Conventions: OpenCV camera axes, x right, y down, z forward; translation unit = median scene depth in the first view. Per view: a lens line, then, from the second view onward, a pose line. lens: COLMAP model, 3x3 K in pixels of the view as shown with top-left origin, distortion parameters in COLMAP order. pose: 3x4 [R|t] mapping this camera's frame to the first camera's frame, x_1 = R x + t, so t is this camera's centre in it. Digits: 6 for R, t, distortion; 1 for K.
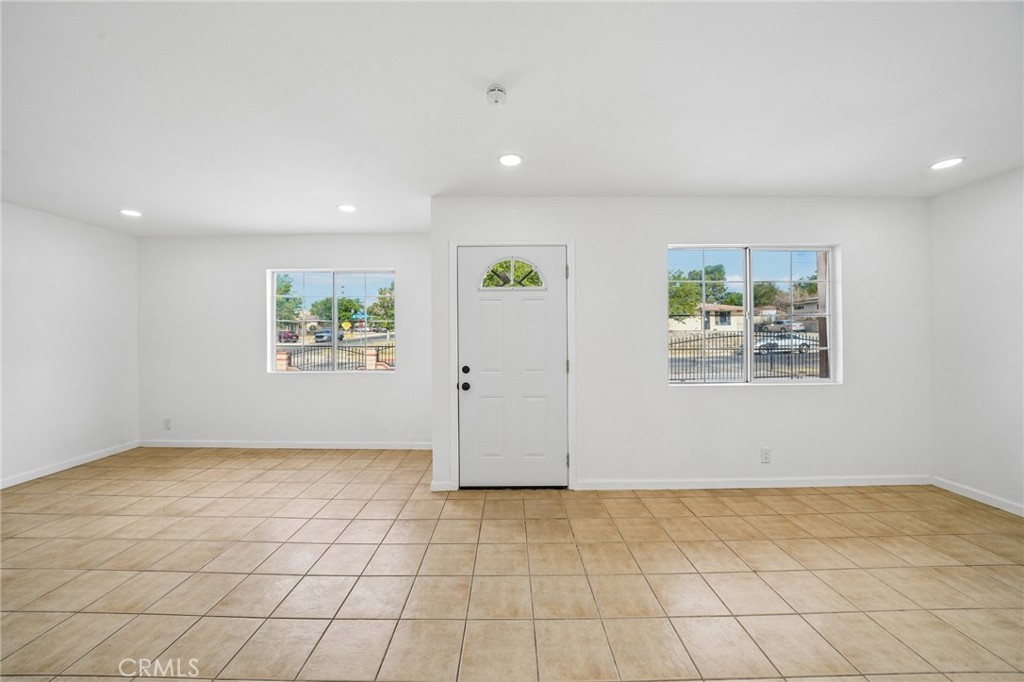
lens RADIAL K [[363.5, 0, 507.6], [0, 363.5, 337.3], [0, 0, 1]] dist [-0.012385, 0.000396]
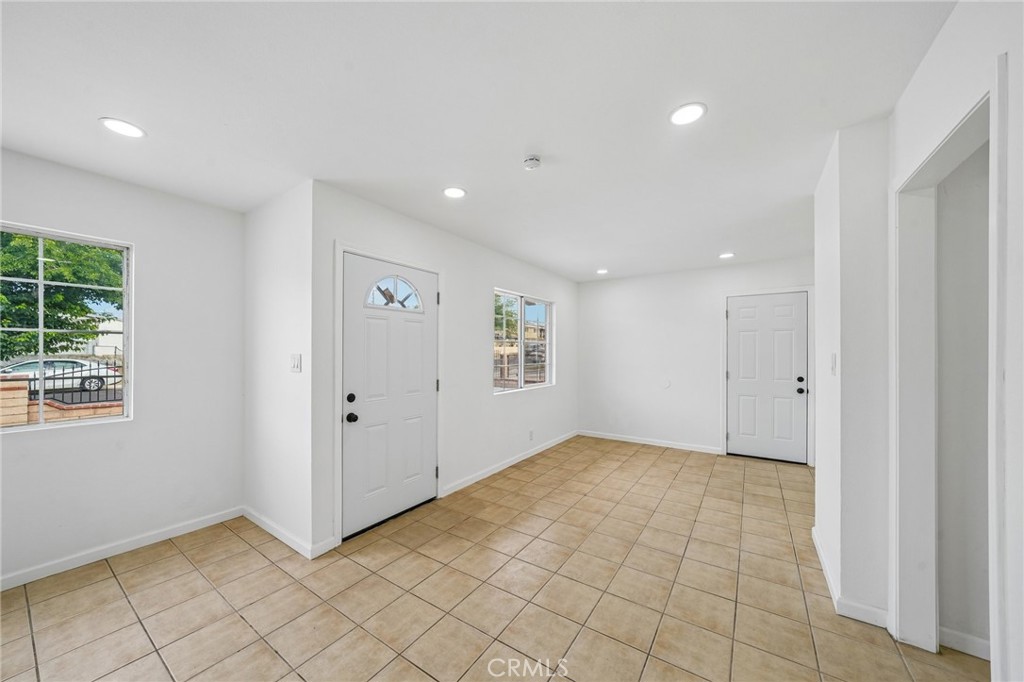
lens RADIAL K [[363.5, 0, 512.1], [0, 363.5, 351.9], [0, 0, 1]] dist [-0.012385, 0.000396]
pose [[0.549826, 0.007435, 0.835246, -0.622564], [-0.002109, 0.999970, -0.007514, -0.012880], [-0.835277, 0.002370, 0.549825, 0.218376]]
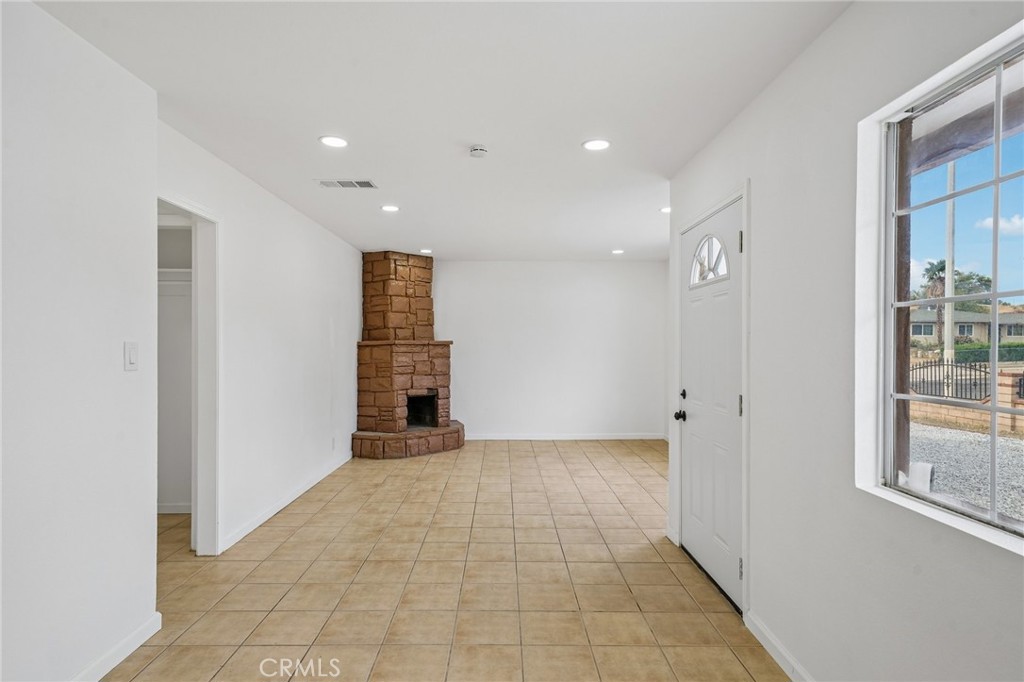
lens RADIAL K [[534.0, 0, 499.1], [0, 534.0, 345.0], [0, 0, 1]] dist [0.029555, 0.000033]
pose [[0.003070, 0.008075, -0.999963, 1.031695], [-0.007064, 0.999943, 0.008053, -0.021447], [0.999970, 0.007039, 0.003127, 0.610654]]
